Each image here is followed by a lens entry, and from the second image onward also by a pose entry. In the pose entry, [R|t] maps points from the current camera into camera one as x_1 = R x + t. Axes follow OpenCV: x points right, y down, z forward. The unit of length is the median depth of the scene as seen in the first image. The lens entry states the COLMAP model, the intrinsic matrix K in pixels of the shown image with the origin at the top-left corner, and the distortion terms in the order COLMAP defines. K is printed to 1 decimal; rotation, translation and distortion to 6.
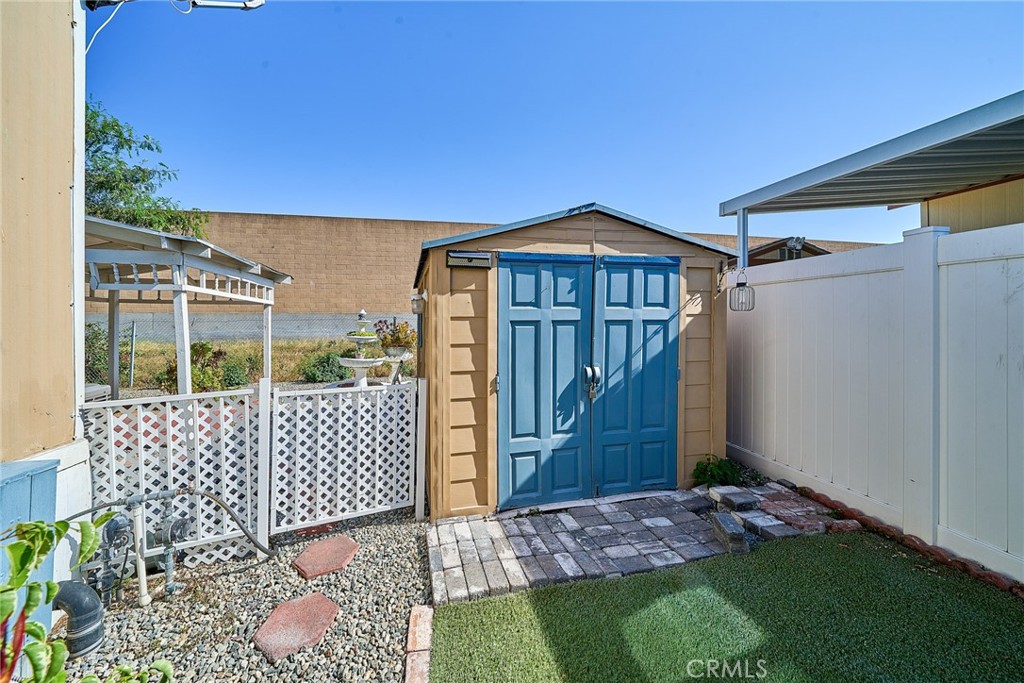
lens RADIAL K [[354.1, 0, 492.9], [0, 354.1, 319.9], [0, 0, 1]] dist [0.000823, -0.000402]
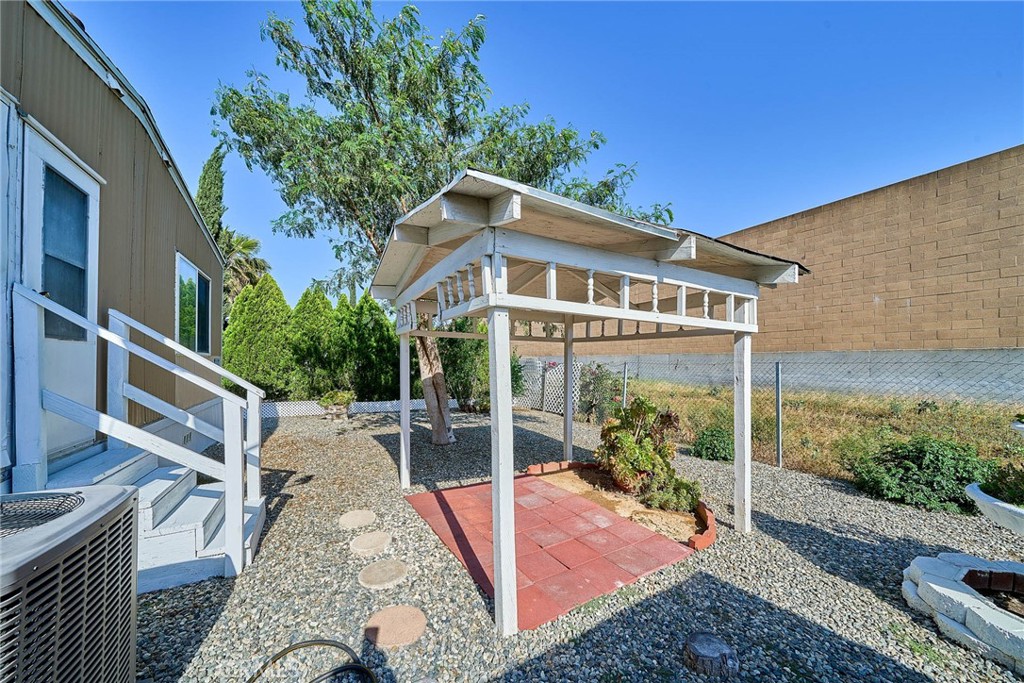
lens RADIAL K [[354.1, 0, 484.1], [0, 354.1, 356.5], [0, 0, 1]] dist [0.000823, -0.000402]
pose [[0.250232, -0.006485, -0.968164, -0.247626], [-0.003058, 0.999967, -0.007488, -0.006057], [0.968181, 0.004834, 0.250204, 0.520762]]
